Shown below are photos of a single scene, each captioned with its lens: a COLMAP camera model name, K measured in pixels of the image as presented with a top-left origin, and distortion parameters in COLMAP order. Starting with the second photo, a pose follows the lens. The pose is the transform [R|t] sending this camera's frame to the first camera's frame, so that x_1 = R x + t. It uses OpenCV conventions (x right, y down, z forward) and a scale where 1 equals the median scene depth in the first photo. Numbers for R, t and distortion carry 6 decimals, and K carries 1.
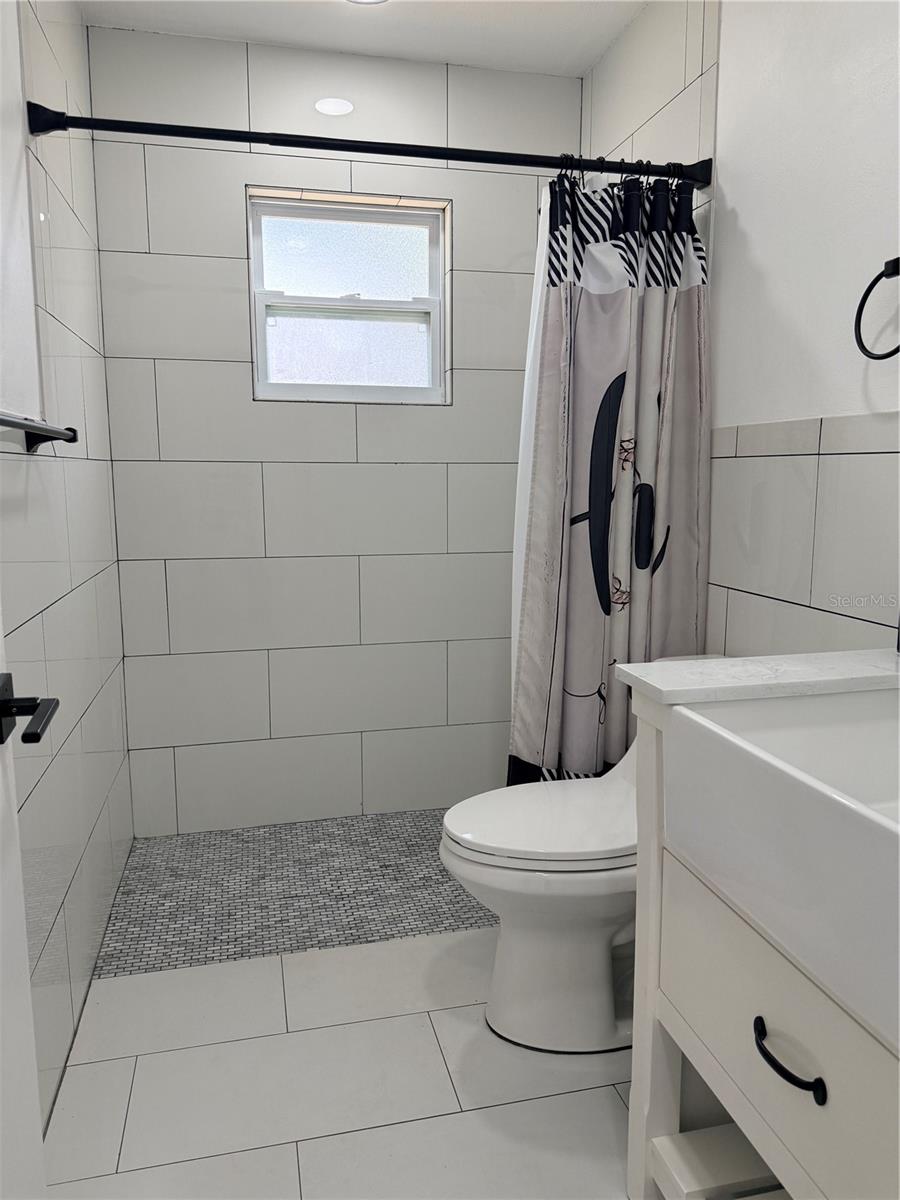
lens RADIAL K [[840.2, 0, 449.3], [0, 840.2, 601.4], [0, 0, 1]] dist [-0.001695, 0.001310]
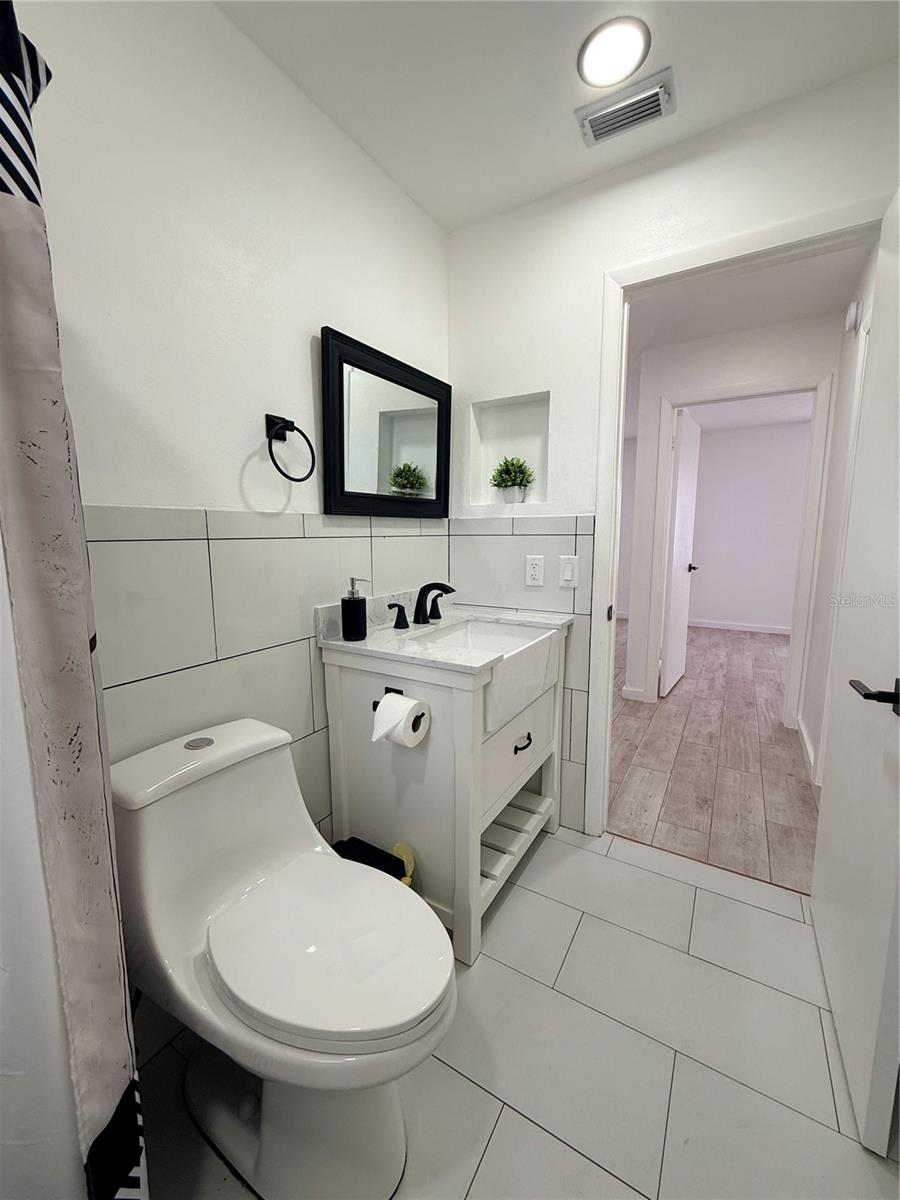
lens RADIAL K [[480.9, 0, 451.0], [0, 480.9, 597.9], [0, 0, 1]] dist [0.002063, -0.000667]
pose [[-0.715369, -0.092572, 0.692588, -0.345105], [0.107253, 0.964892, 0.239749, -0.242209], [-0.690466, 0.245792, -0.680325, 1.362505]]
